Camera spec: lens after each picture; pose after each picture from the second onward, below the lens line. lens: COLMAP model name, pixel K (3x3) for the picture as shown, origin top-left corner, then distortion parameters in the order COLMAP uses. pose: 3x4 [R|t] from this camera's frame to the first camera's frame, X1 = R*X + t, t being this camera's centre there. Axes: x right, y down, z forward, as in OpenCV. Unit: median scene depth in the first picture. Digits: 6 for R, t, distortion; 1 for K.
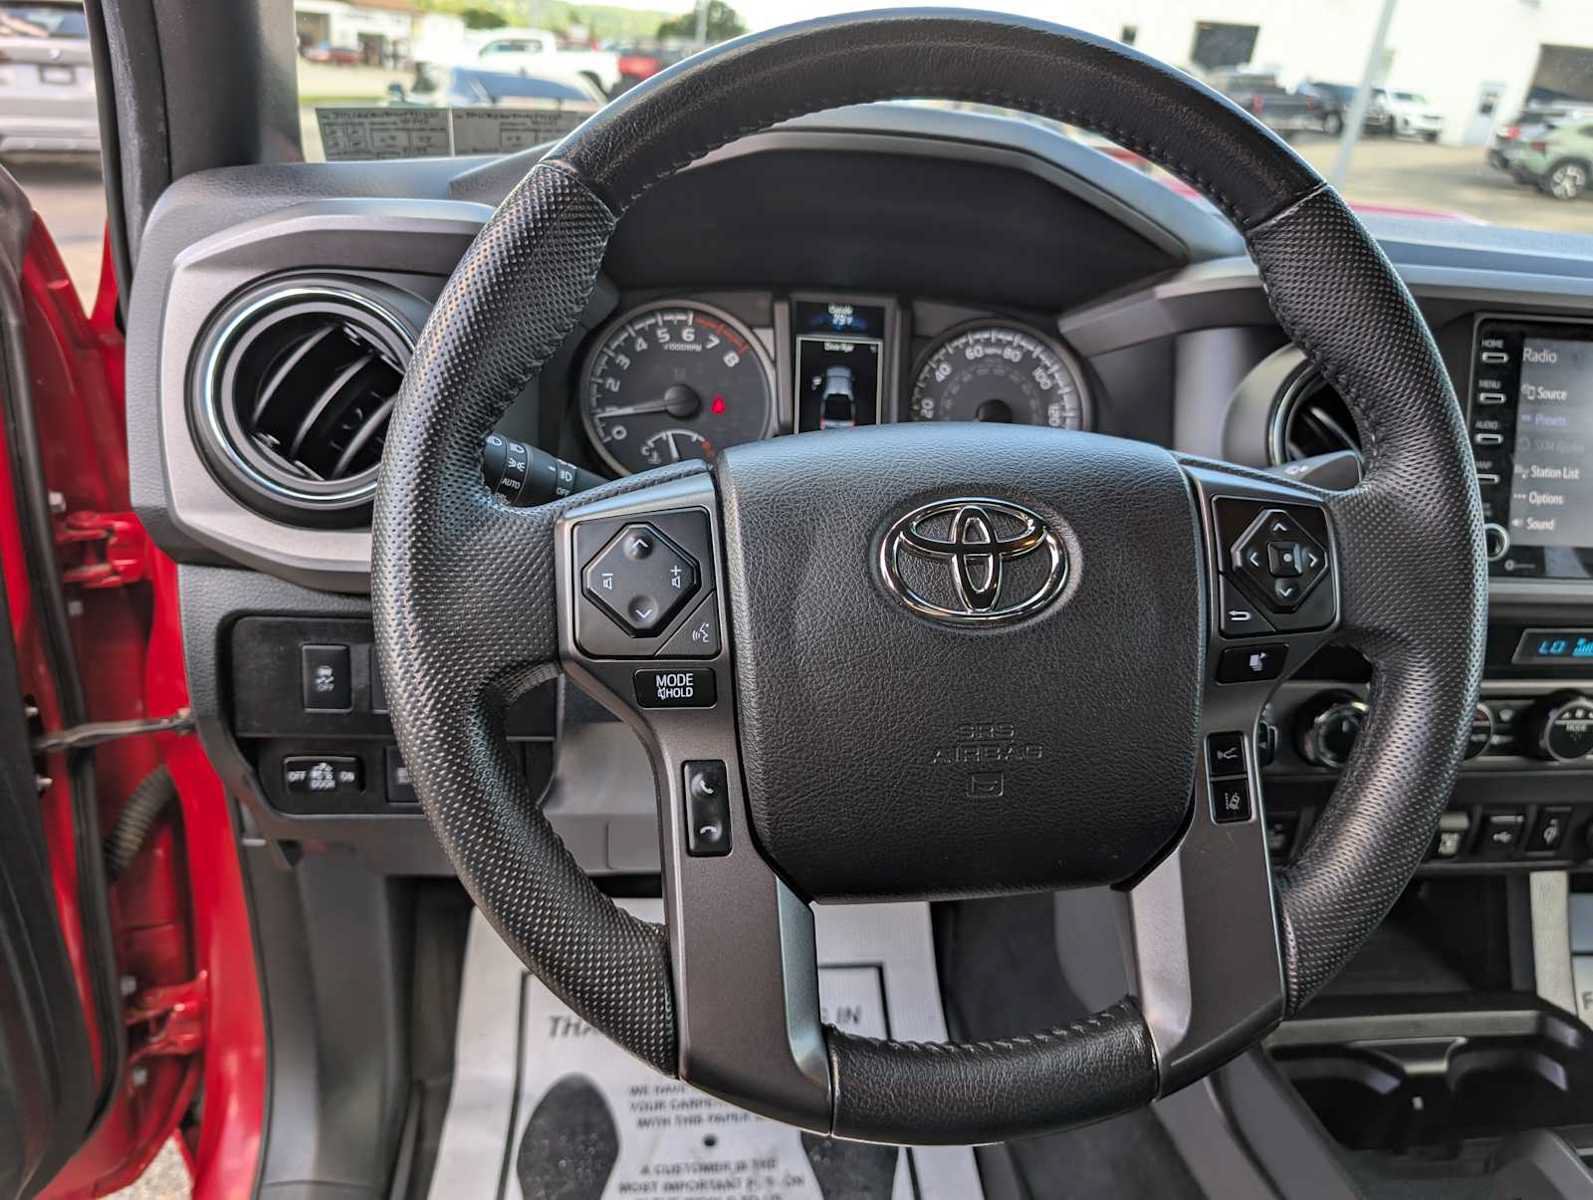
lens RADIAL K [[1155.7, 0, 800.4], [0, 1155.7, 602.9], [0, 0, 1]] dist [0.005299, -0.000867]
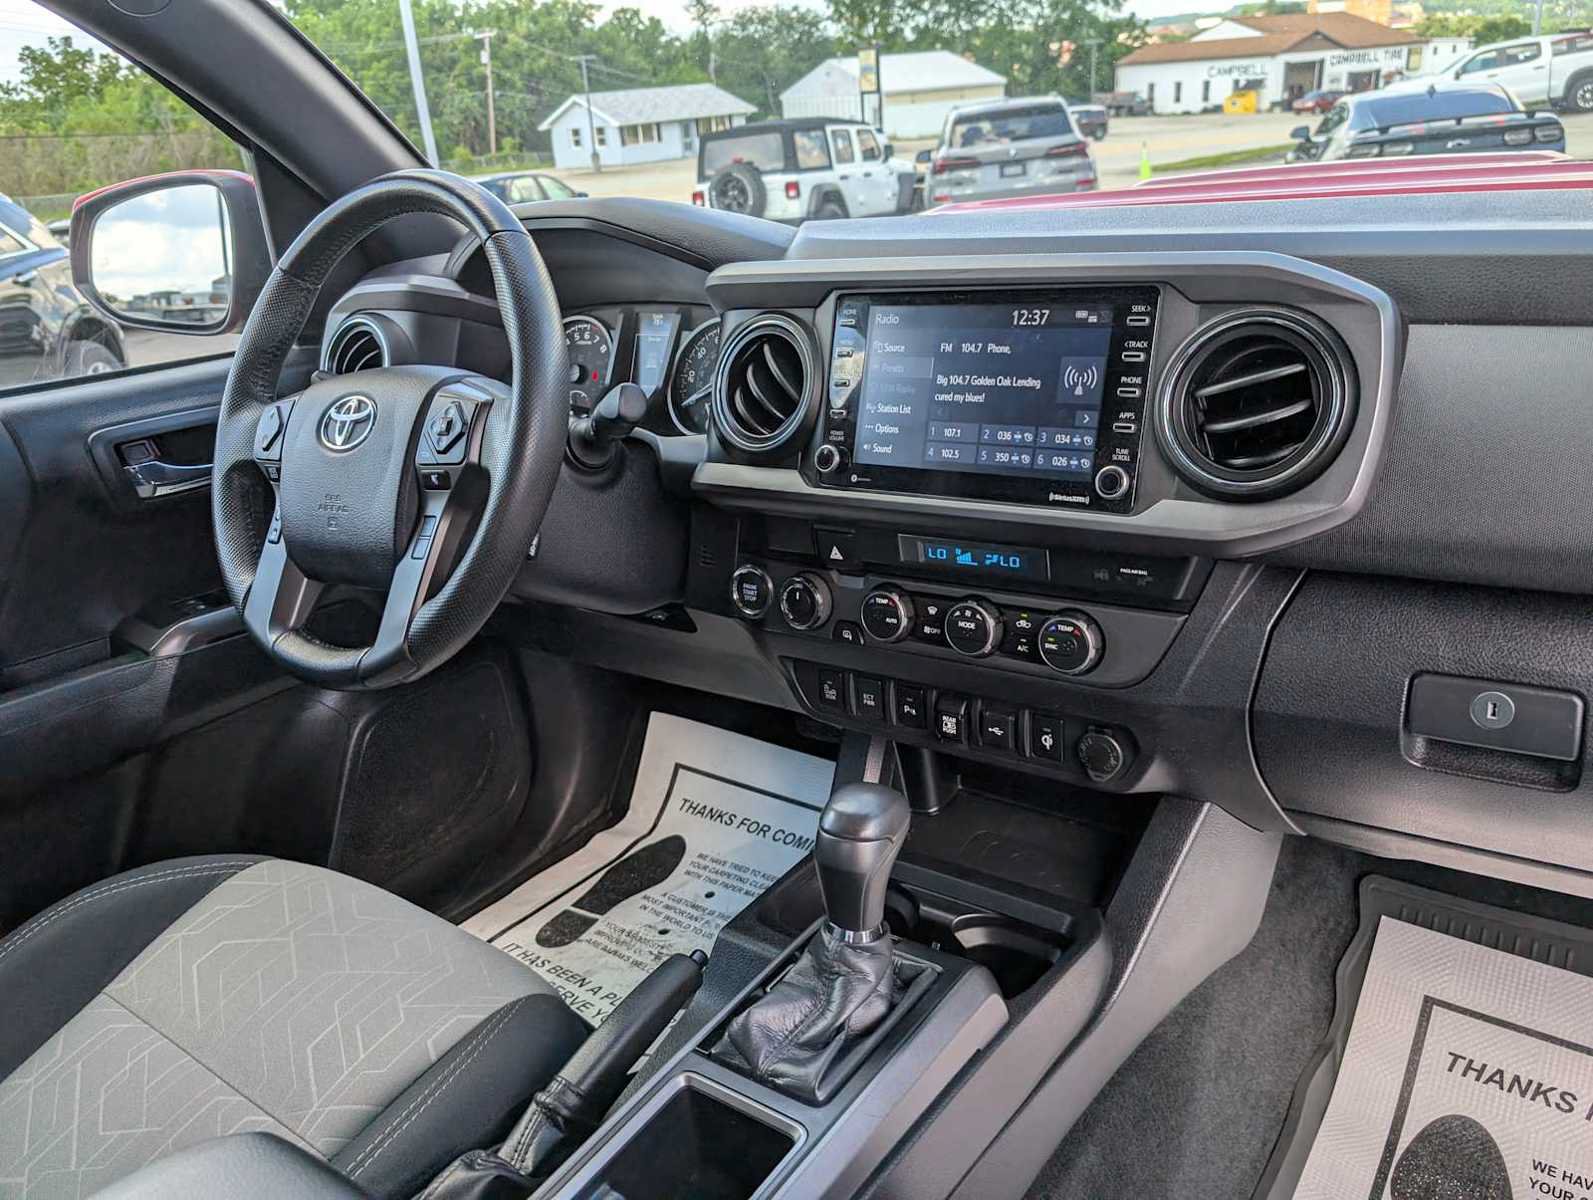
lens RADIAL K [[1149.3, 0, 807.2], [0, 1149.3, 603.5], [0, 0, 1]] dist [0.012858, -0.007905]
pose [[0.717741, 0.114355, -0.686855, 1.357381], [-0.138365, 0.990174, 0.020268, 0.082822], [0.682424, 0.080489, 0.726512, 0.010939]]
